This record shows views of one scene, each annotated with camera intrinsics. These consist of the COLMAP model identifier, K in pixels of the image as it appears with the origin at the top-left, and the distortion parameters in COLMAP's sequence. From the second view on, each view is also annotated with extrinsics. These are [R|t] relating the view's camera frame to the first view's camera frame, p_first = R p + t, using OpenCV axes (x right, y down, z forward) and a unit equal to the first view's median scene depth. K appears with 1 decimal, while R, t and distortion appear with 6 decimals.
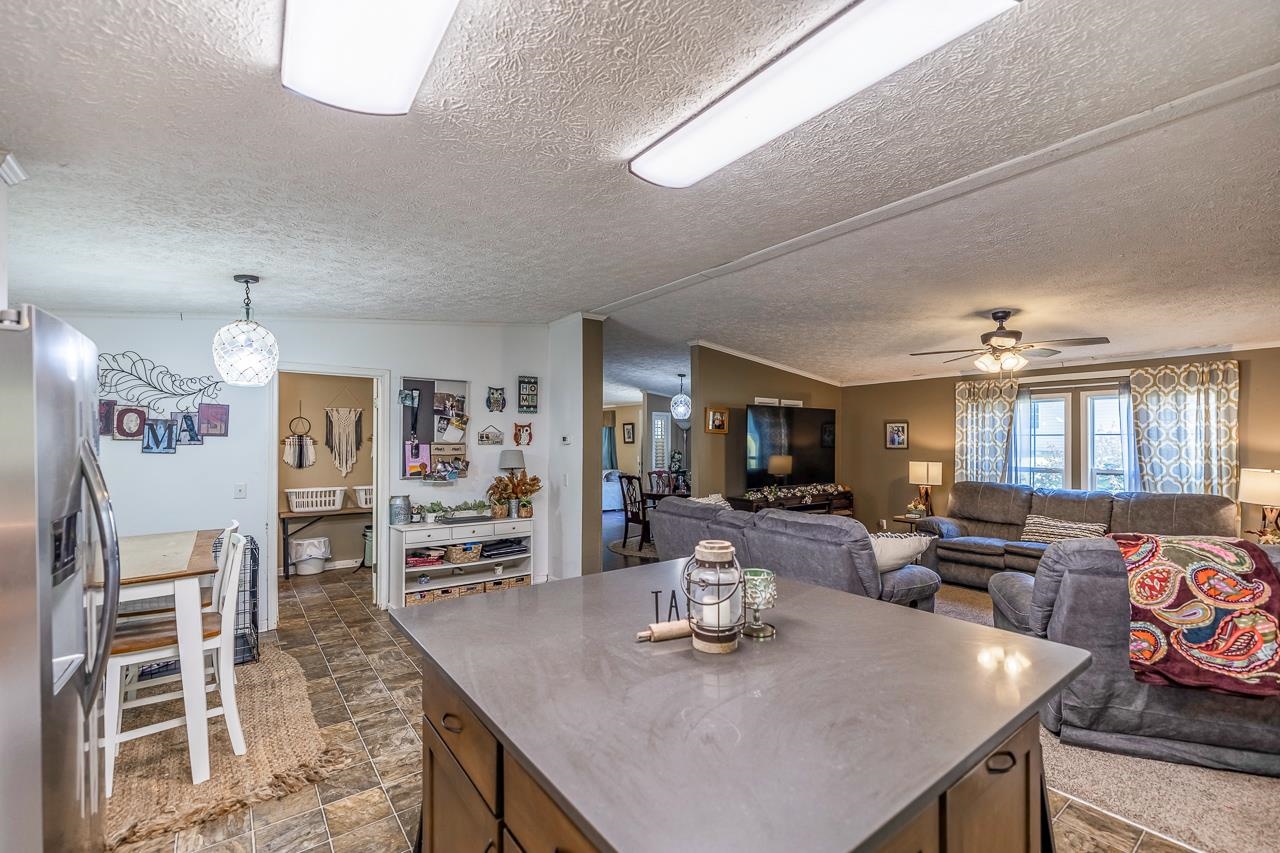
lens RADIAL K [[552.2, 0, 637.6], [0, 552.2, 436.4], [0, 0, 1]] dist [0.000316, 0.000168]
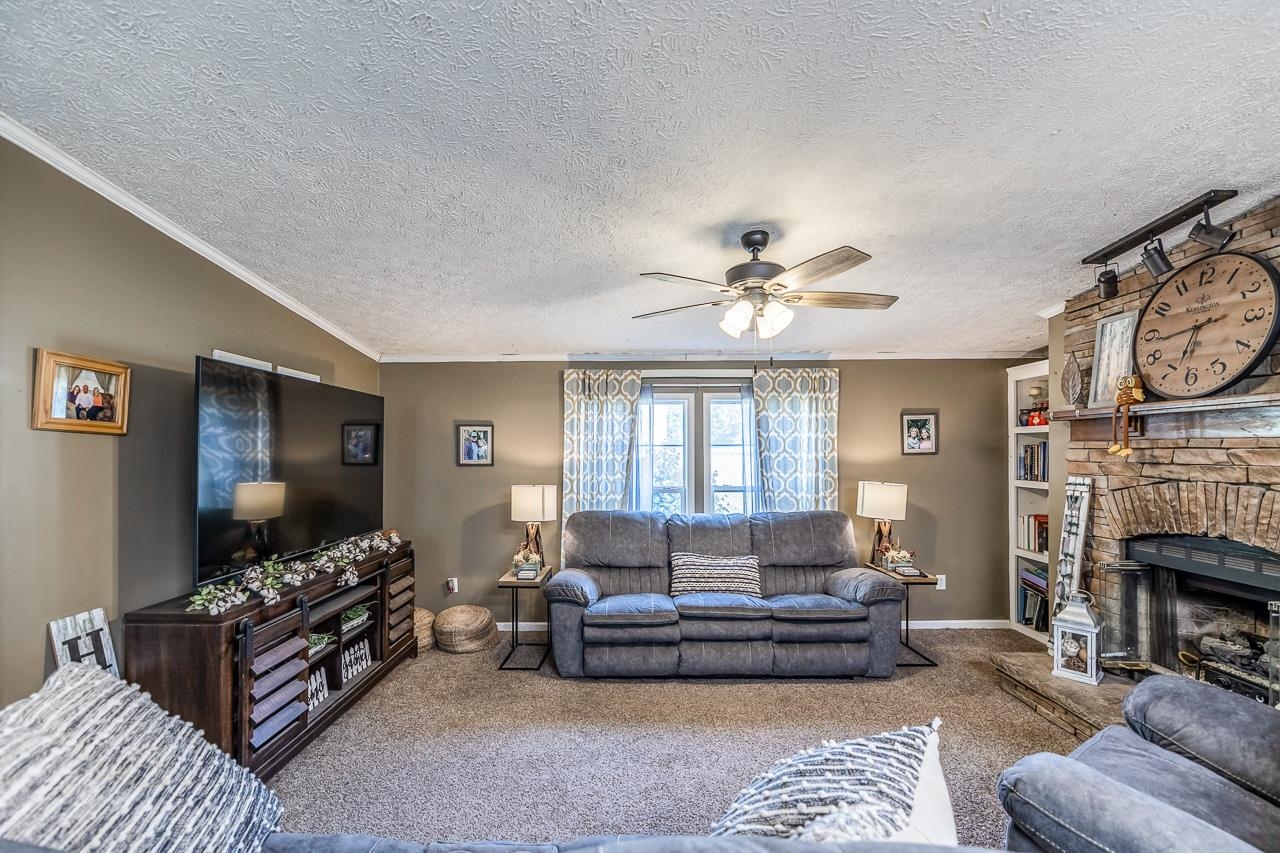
lens RADIAL K [[556.8, 0, 640.0], [0, 556.8, 450.4], [0, 0, 1]] dist [0.000038, 0.000062]
pose [[0.602037, 0.001407, 0.798467, 0.079575], [-0.004172, 0.999990, 0.001384, 0.003778], [-0.798457, -0.004164, 0.602037, 0.546817]]
